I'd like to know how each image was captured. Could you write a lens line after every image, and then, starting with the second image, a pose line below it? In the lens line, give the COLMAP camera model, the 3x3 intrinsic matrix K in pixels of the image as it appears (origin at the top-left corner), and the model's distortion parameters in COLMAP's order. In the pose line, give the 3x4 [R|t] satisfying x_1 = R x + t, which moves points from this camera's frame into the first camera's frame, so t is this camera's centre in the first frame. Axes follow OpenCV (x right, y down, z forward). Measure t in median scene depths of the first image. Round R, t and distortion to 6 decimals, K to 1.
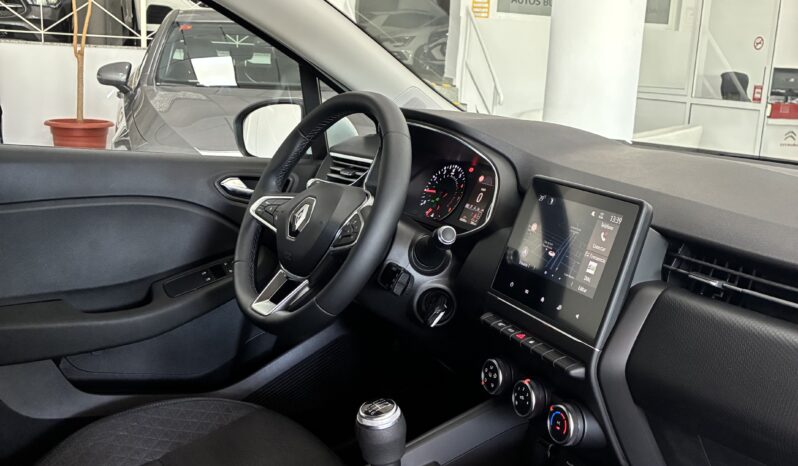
lens RADIAL K [[818.5, 0, 401.5], [0, 818.5, 209.3], [0, 0, 1]] dist [0.088306, -0.202037]
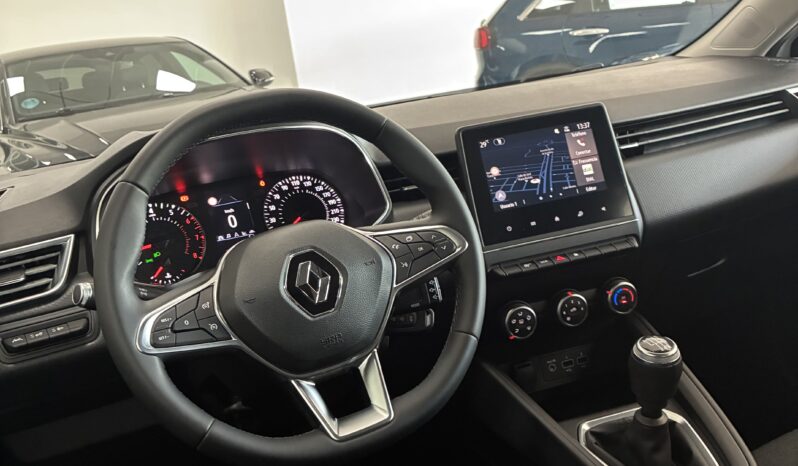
lens RADIAL K [[824.2, 0, 395.3], [0, 824.2, 215.8], [0, 0, 1]] dist [0.072162, -0.225449]
pose [[0.154261, -0.280516, 0.947373, -0.739136], [0.318980, 0.921645, 0.220958, -0.168882], [-0.935123, 0.268107, 0.231652, 0.768848]]
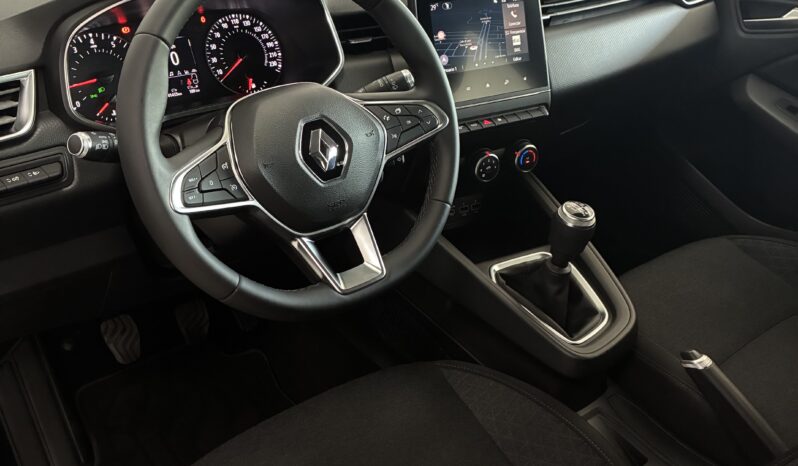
lens RADIAL K [[839.9, 0, 397.2], [0, 839.9, 236.0], [0, 0, 1]] dist [0.082873, -0.310067]
pose [[-0.111262, -0.523689, 0.844613, -0.789340], [0.135317, 0.833991, 0.534928, -0.312512], [-0.984535, 0.173808, -0.021927, 0.972811]]
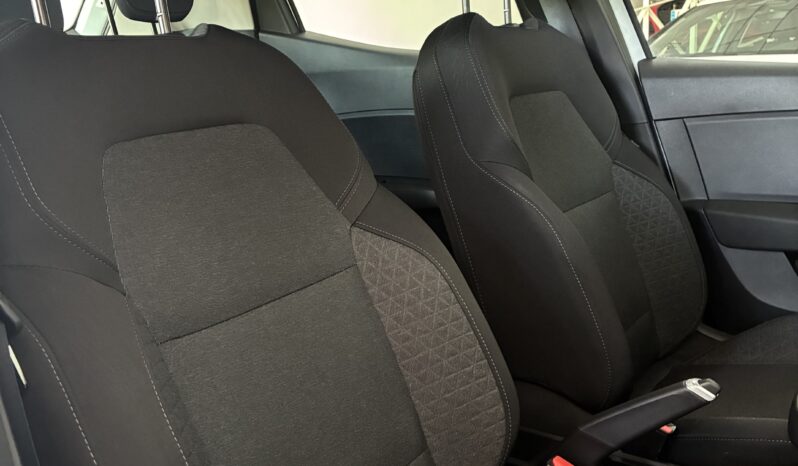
lens RADIAL K [[833.4, 0, 398.5], [0, 833.4, 197.8], [0, 0, 1]] dist [0.093564, 0.001616]
pose [[0.398903, 0.087254, -0.912833, 0.466324], [-0.110037, 0.992824, 0.046815, 0.126294], [0.910367, 0.081771, 0.405641, 0.066580]]
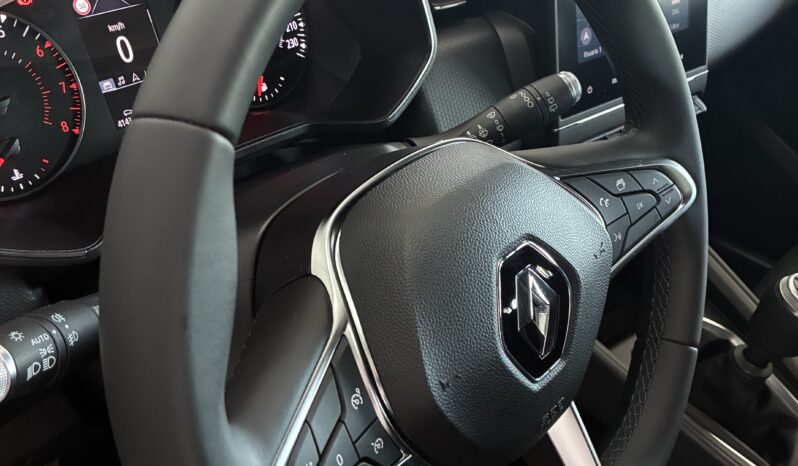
lens RADIAL K [[840.1, 0, 399.0], [0, 840.1, 233.0], [0, 0, 1]] dist [0.005810, 0.009453]
pose [[-0.265098, -0.632267, 0.727985, -0.337128], [0.057756, 0.743229, 0.666539, -0.244398], [-0.962490, 0.218744, -0.160511, 1.106966]]
